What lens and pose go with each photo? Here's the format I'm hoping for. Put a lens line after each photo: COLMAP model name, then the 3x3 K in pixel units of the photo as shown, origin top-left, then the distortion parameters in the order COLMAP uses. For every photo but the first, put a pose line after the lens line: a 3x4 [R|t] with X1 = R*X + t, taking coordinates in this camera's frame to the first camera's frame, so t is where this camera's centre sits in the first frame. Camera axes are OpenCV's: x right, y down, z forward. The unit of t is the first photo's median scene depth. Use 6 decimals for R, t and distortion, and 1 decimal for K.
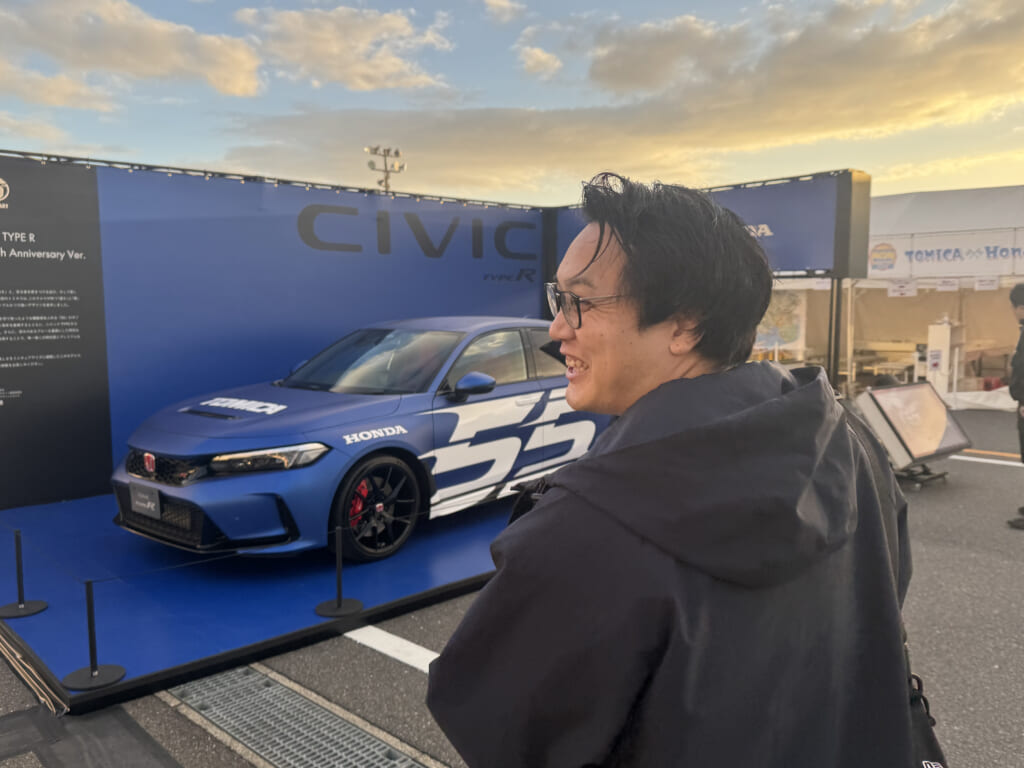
lens RADIAL K [[850.2, 0, 512.0], [0, 850.2, 384.0], [0, 0, 1]] dist [0.067361, -0.106001]
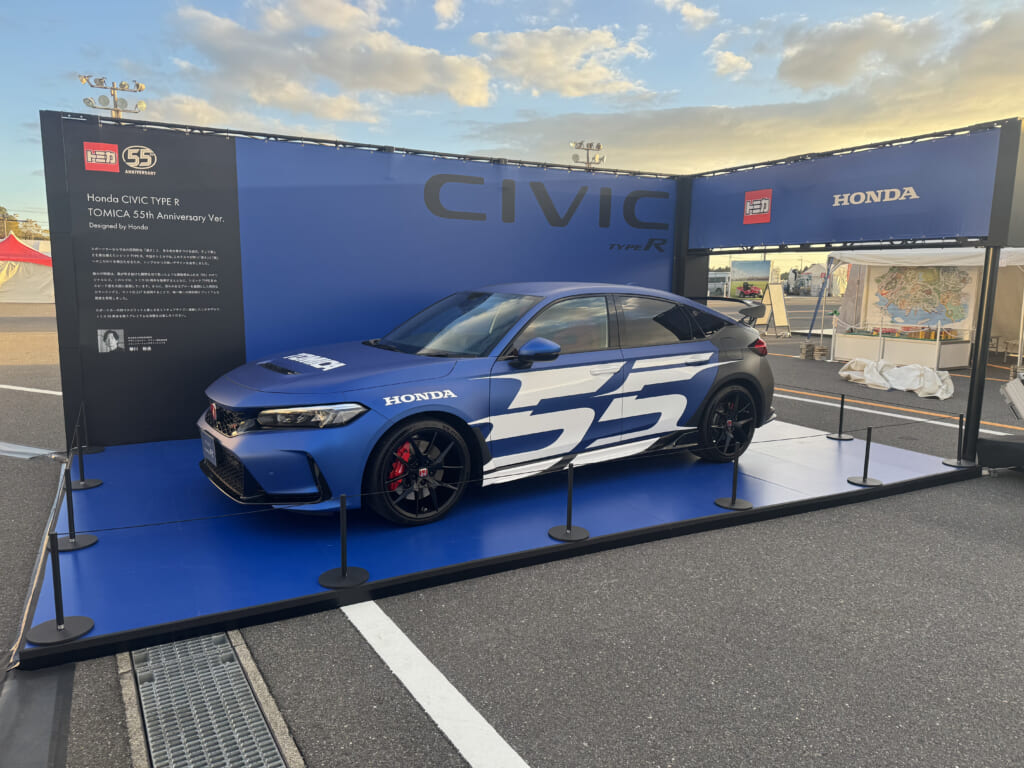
lens RADIAL K [[720.3, 0, 512.0], [0, 720.3, 384.0], [0, 0, 1]] dist [0.001989, 0.003794]
pose [[0.969121, 0.055578, -0.240239, 0.110468], [-0.043826, 0.997579, 0.053991, -0.003629], [0.242658, -0.041795, 0.969211, 0.190702]]
